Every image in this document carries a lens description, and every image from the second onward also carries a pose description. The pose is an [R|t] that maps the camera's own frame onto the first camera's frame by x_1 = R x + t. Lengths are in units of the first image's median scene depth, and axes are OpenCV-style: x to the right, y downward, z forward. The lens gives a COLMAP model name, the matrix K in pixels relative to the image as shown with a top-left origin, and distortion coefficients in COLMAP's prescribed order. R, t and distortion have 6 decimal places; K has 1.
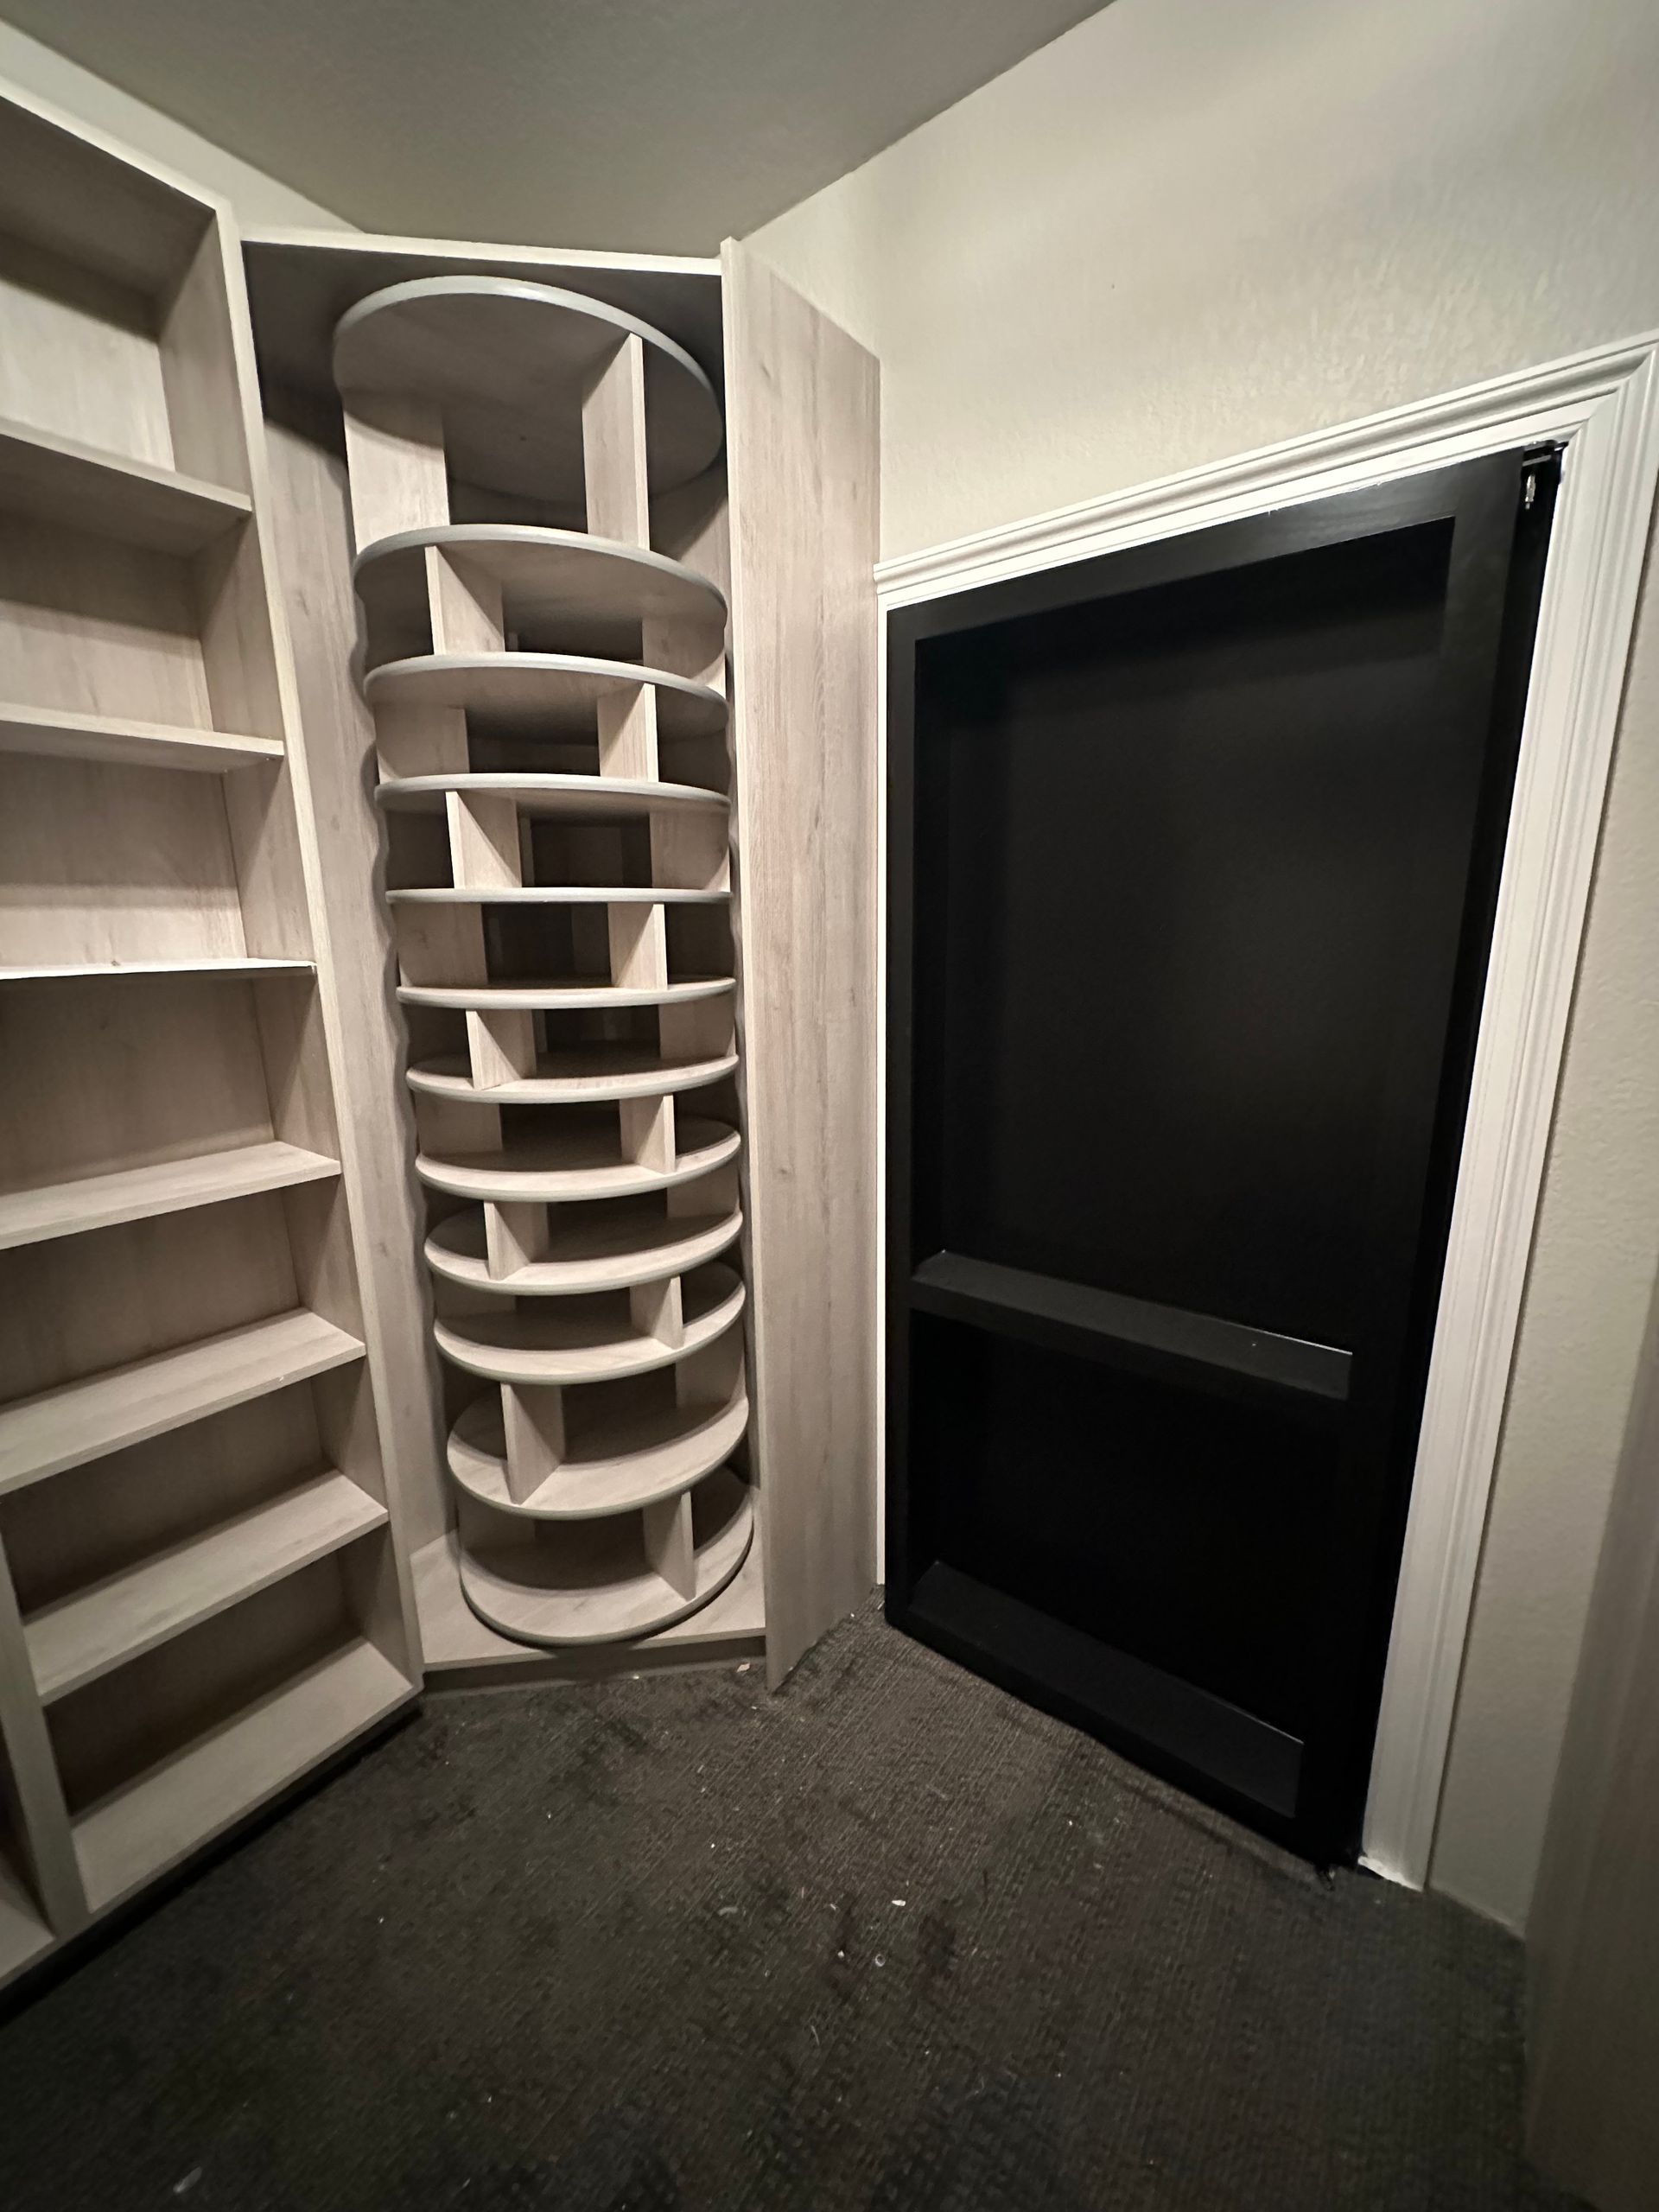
lens RADIAL K [[887.9, 0, 835.4], [0, 887.9, 1103.3], [0, 0, 1]] dist [-0.002521, 0.001314]
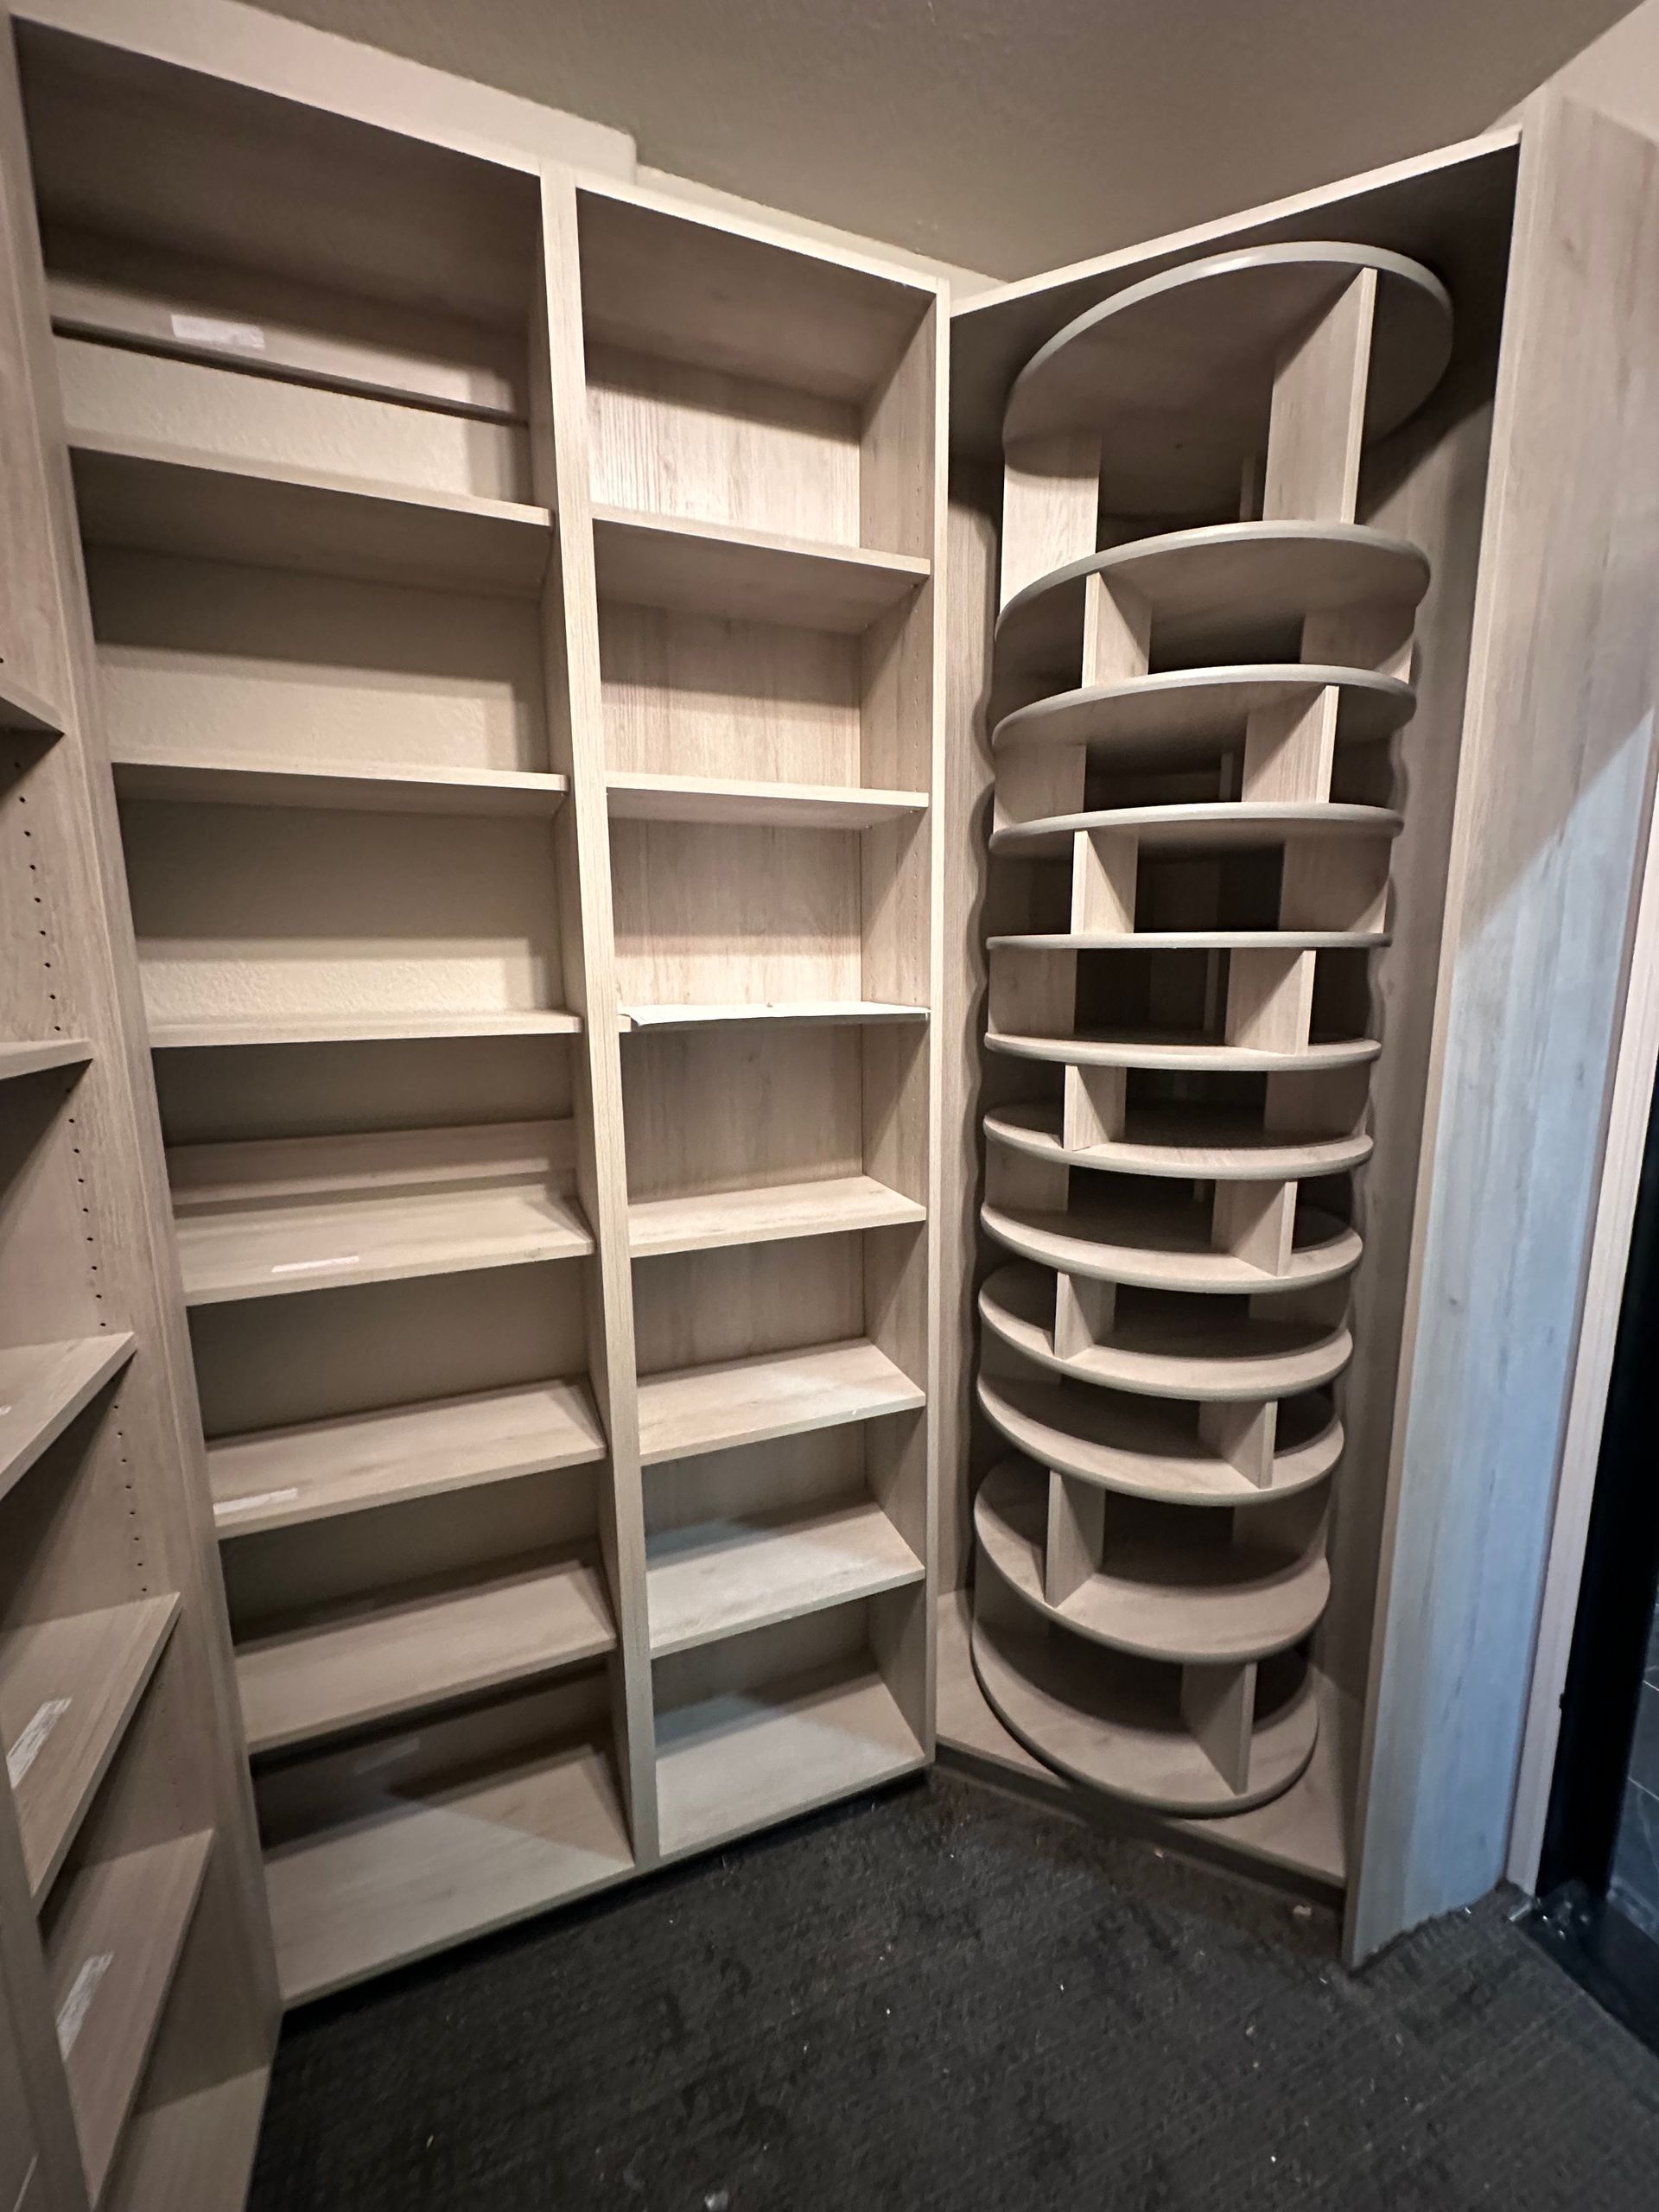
lens RADIAL K [[887.9, 0, 826.0], [0, 887.9, 1102.2], [0, 0, 1]] dist [-0.002521, 0.001314]
pose [[0.858561, 0.085709, -0.505496, -0.154294], [-0.106739, 0.994206, -0.012720, -0.026016], [0.501477, 0.064877, 0.862735, 0.074545]]
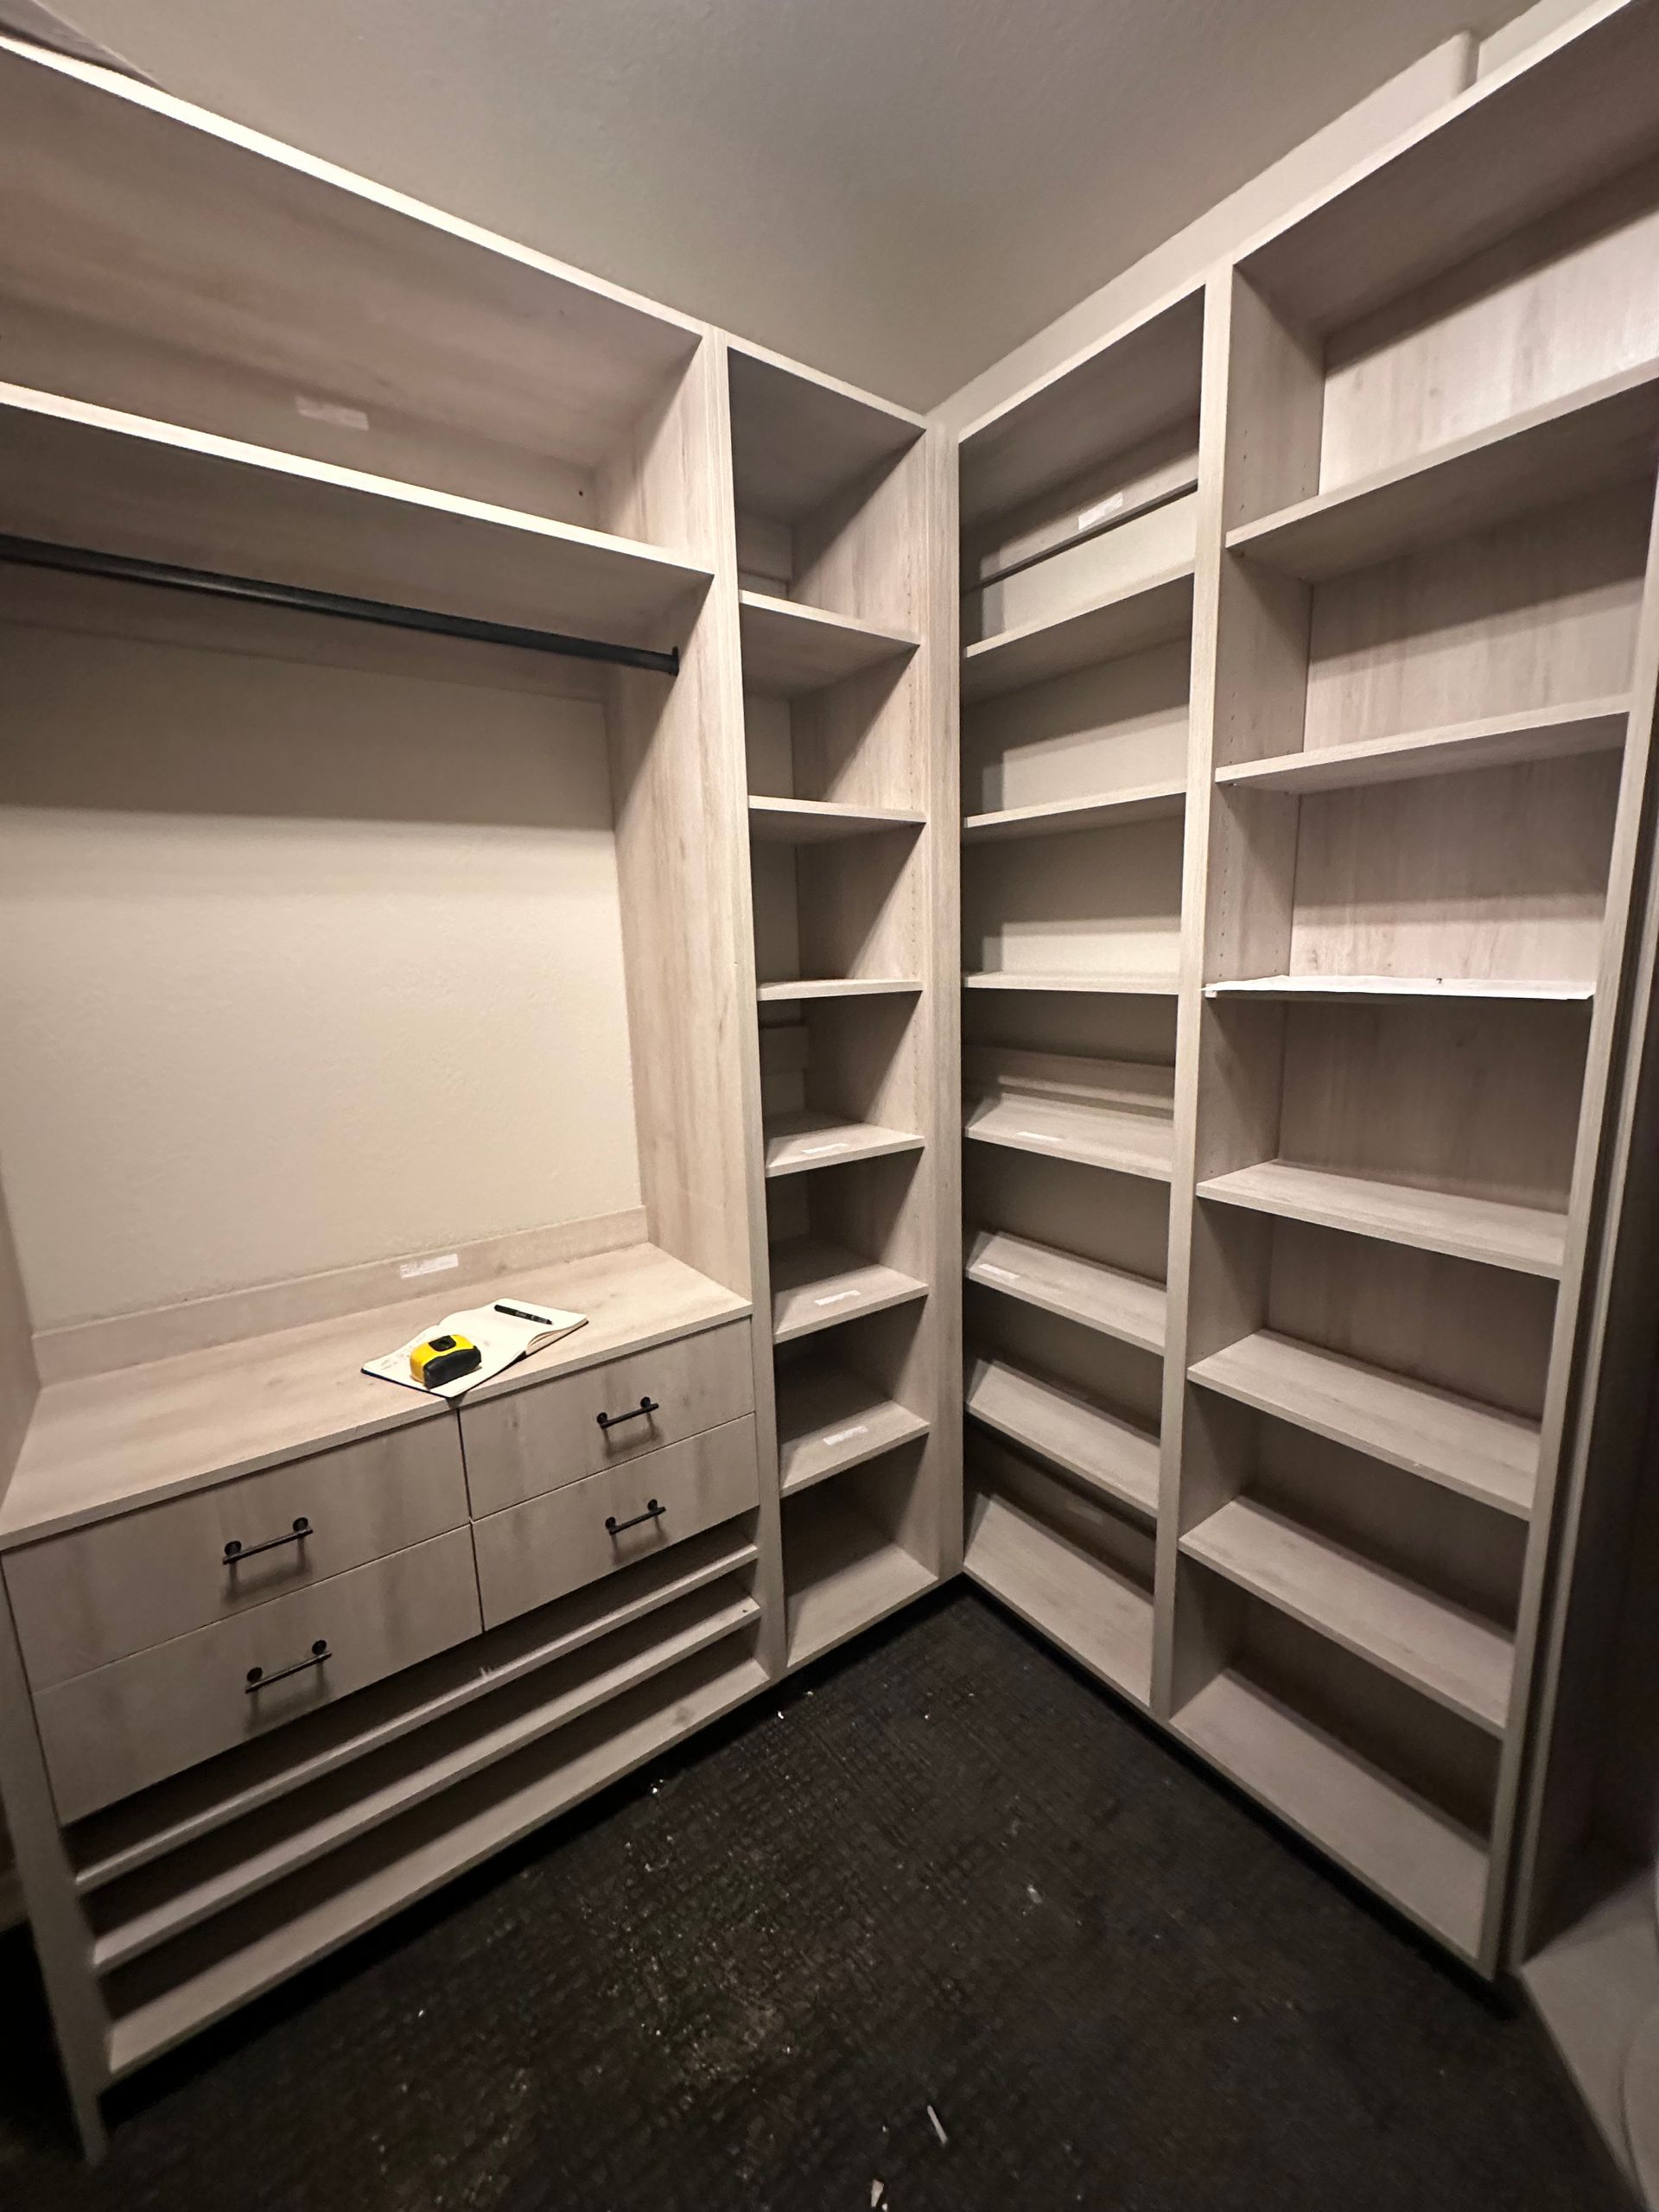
lens RADIAL K [[887.9, 0, 815.5], [0, 887.9, 1103.8], [0, 0, 1]] dist [-0.002521, 0.001314]
pose [[-0.295780, 0.192731, -0.935611, 0.272236], [-0.164897, 0.954431, 0.248738, -0.135290], [0.940916, 0.227852, -0.250521, 0.541168]]
